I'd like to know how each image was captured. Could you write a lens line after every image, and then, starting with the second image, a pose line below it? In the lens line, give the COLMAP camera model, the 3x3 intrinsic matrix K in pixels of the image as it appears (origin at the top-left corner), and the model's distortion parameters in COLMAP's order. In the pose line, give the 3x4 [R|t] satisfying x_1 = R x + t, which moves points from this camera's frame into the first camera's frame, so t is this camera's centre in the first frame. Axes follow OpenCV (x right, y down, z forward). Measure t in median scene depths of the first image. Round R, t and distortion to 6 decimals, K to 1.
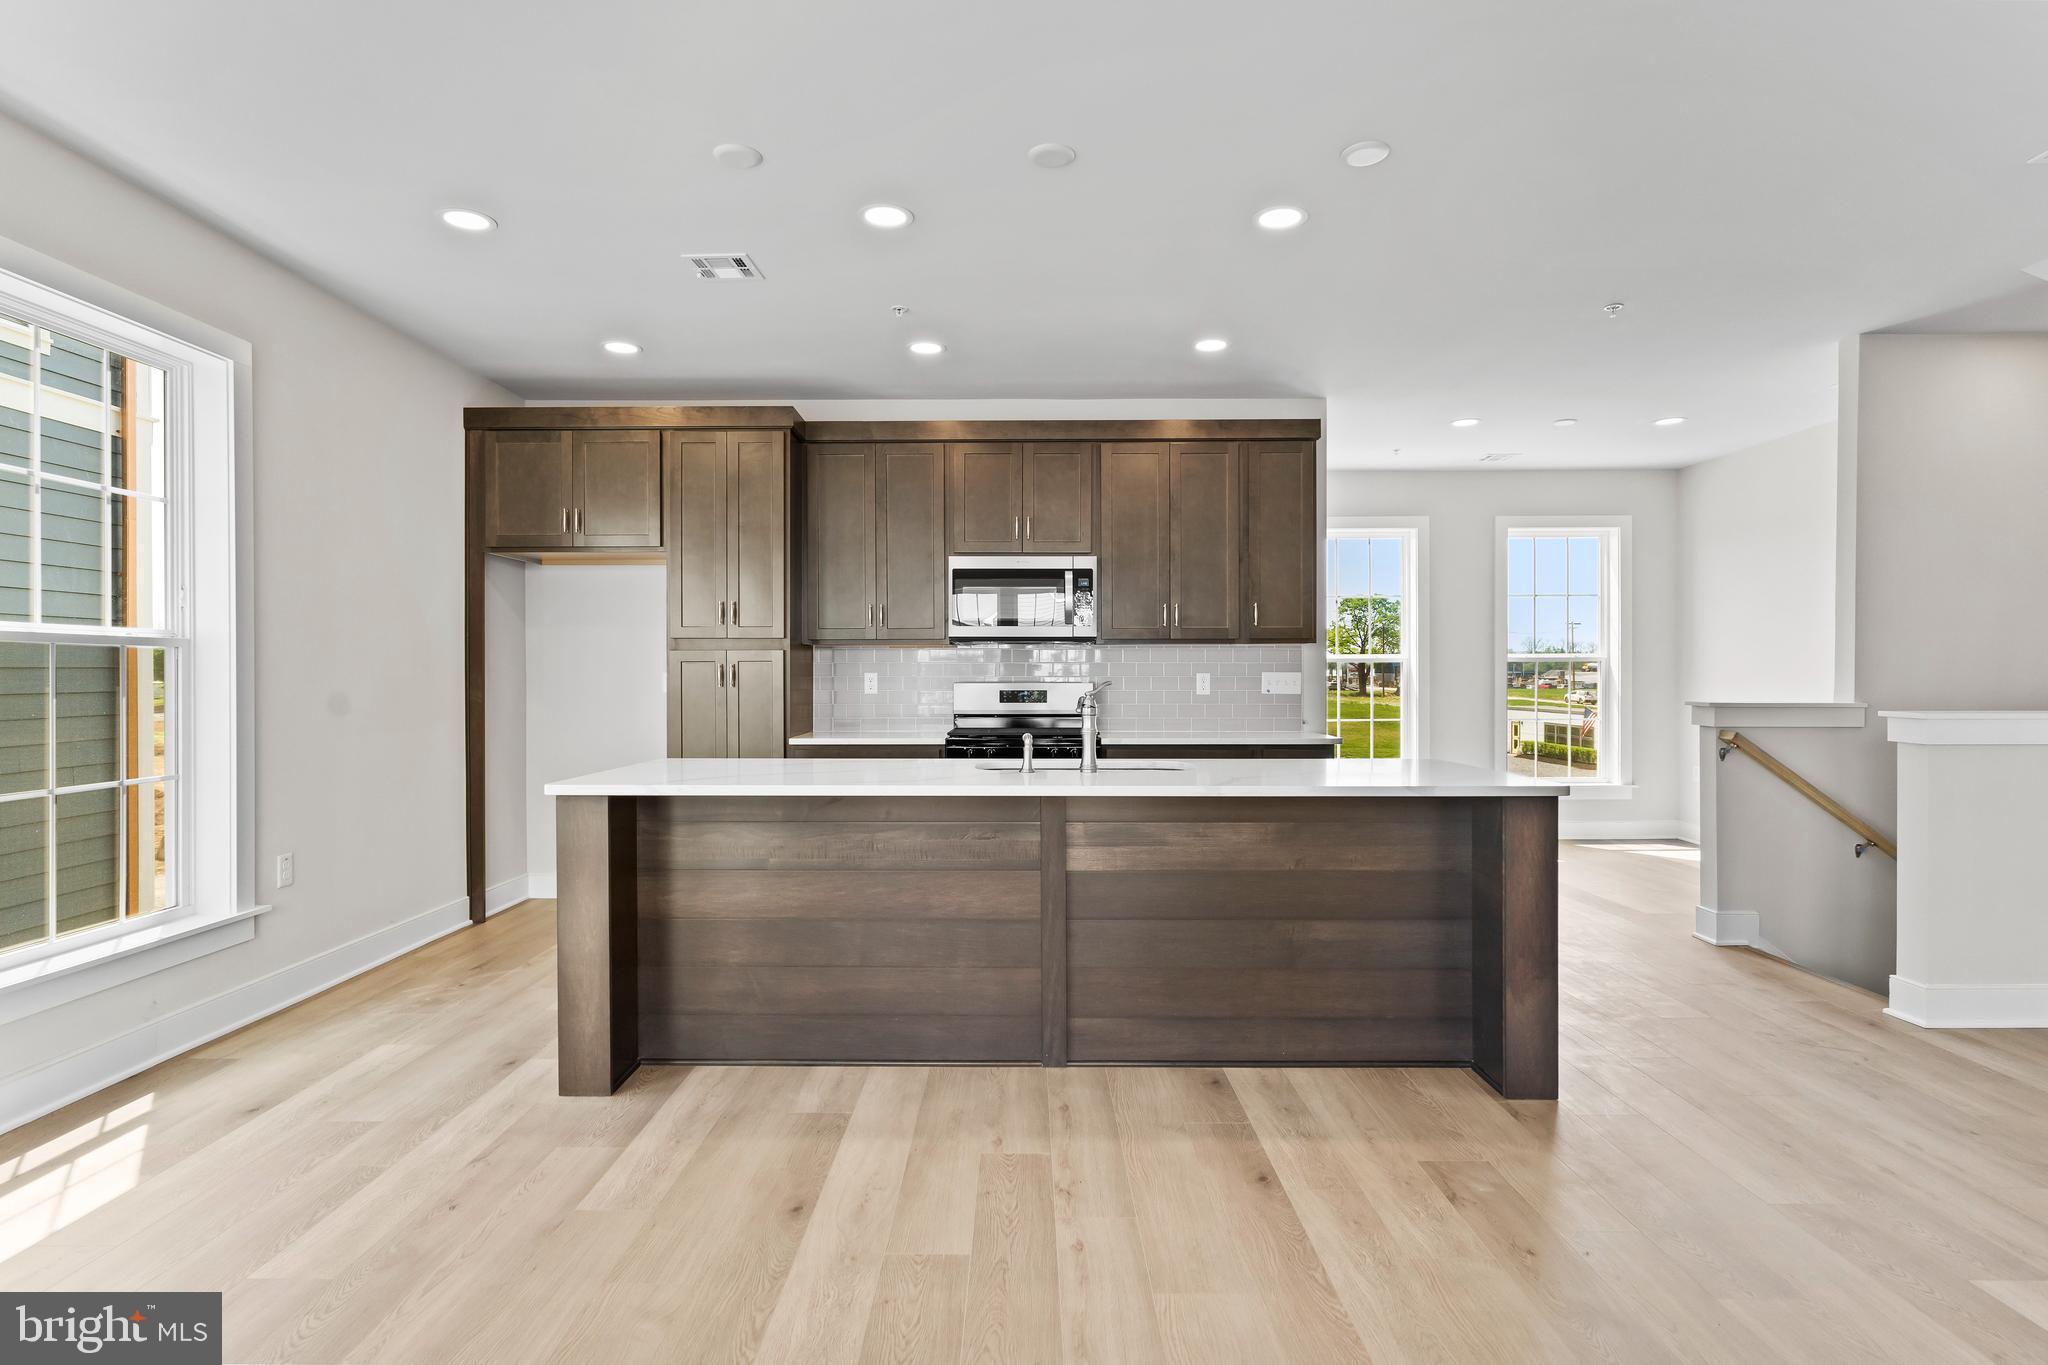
lens RADIAL K [[1056.3, 0, 1016.7], [0, 1056.3, 675.3], [0, 0, 1]] dist [-0.007364, 0.005390]
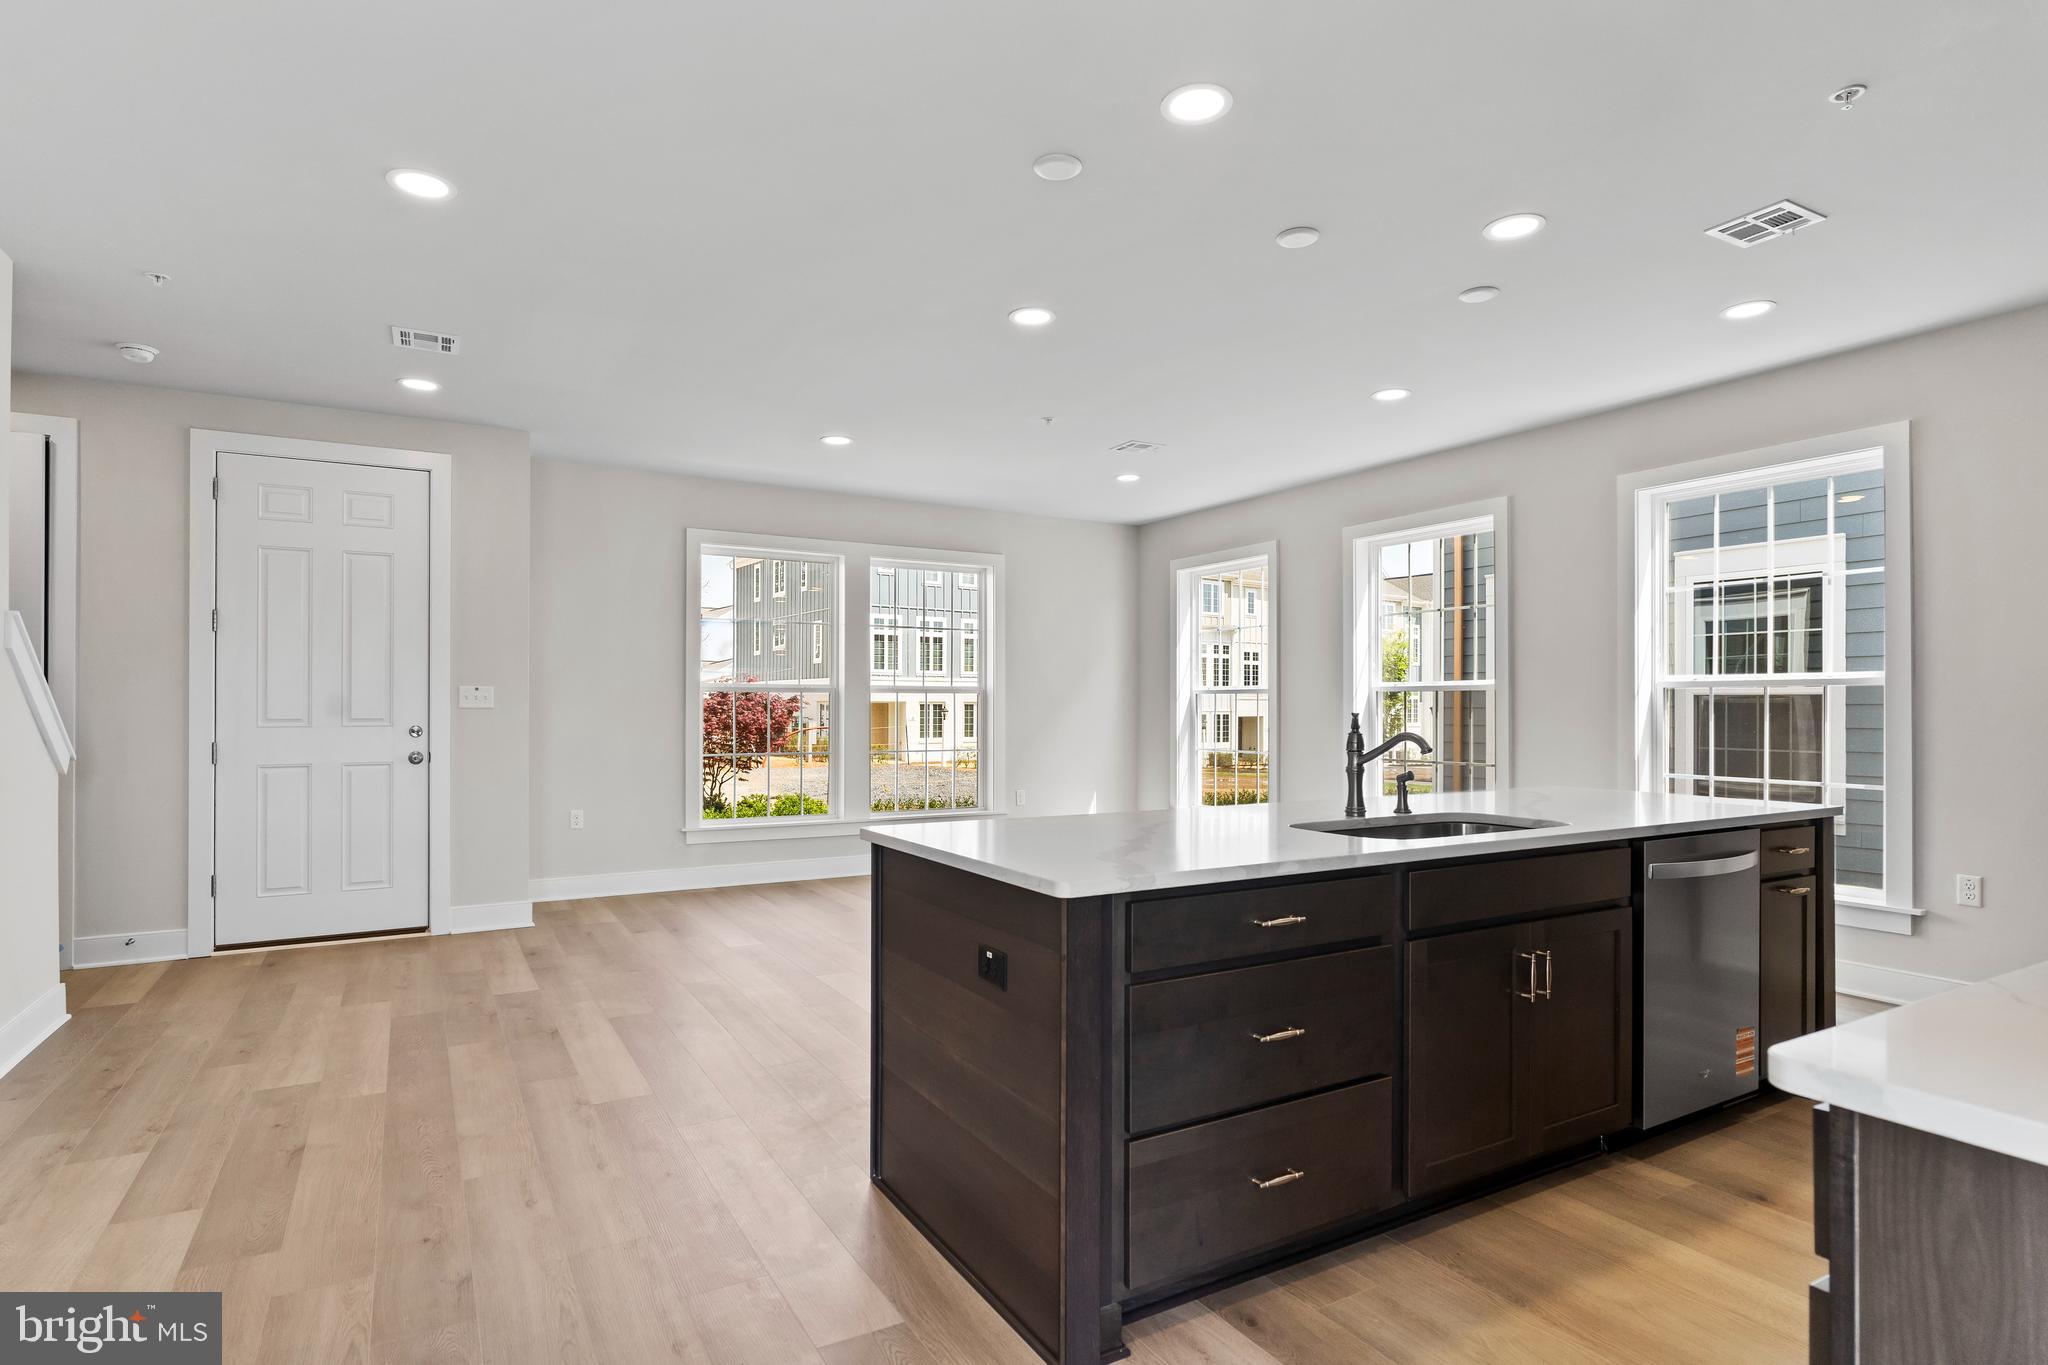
lens RADIAL K [[1056.3, 0, 1029.1], [0, 1056.3, 695.5], [0, 0, 1]] dist [-0.007364, 0.005390]
pose [[-0.860718, -0.004526, -0.509062, 0.667581], [-0.000149, 0.999963, -0.008639, -0.001708], [0.509082, -0.007359, -0.860687, 1.437518]]
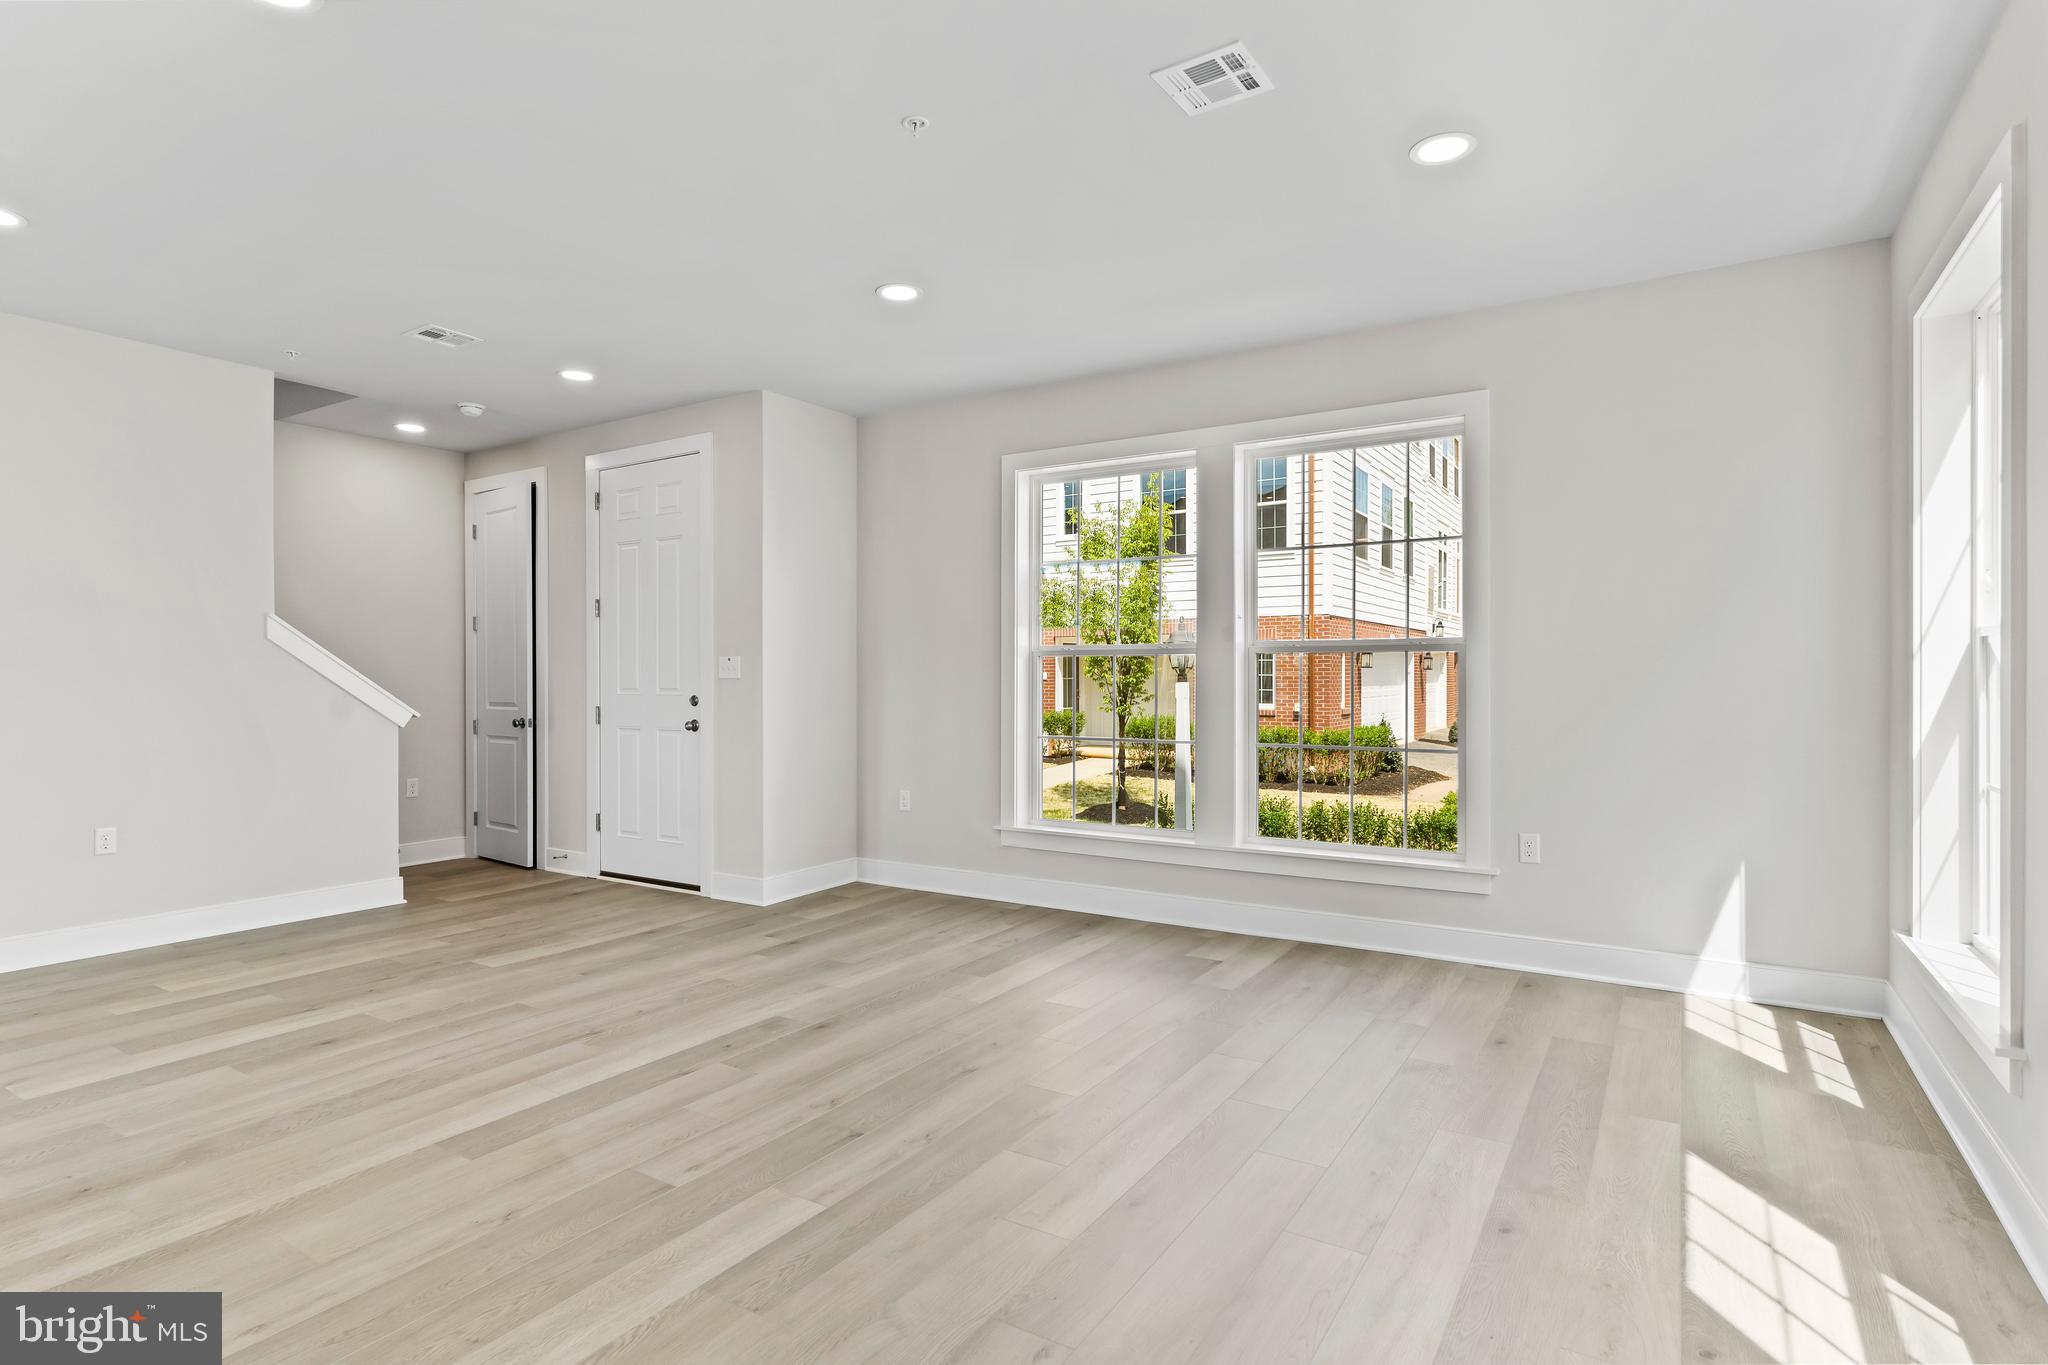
lens RADIAL K [[1056.3, 0, 1017.2], [0, 1056.3, 674.4], [0, 0, 1]] dist [-0.007364, 0.005390]
pose [[-0.842500, 0.004856, 0.538675, -0.543696], [0.003468, 0.999988, -0.003590, 0.004553], [-0.538686, -0.001156, -0.842506, 0.809001]]
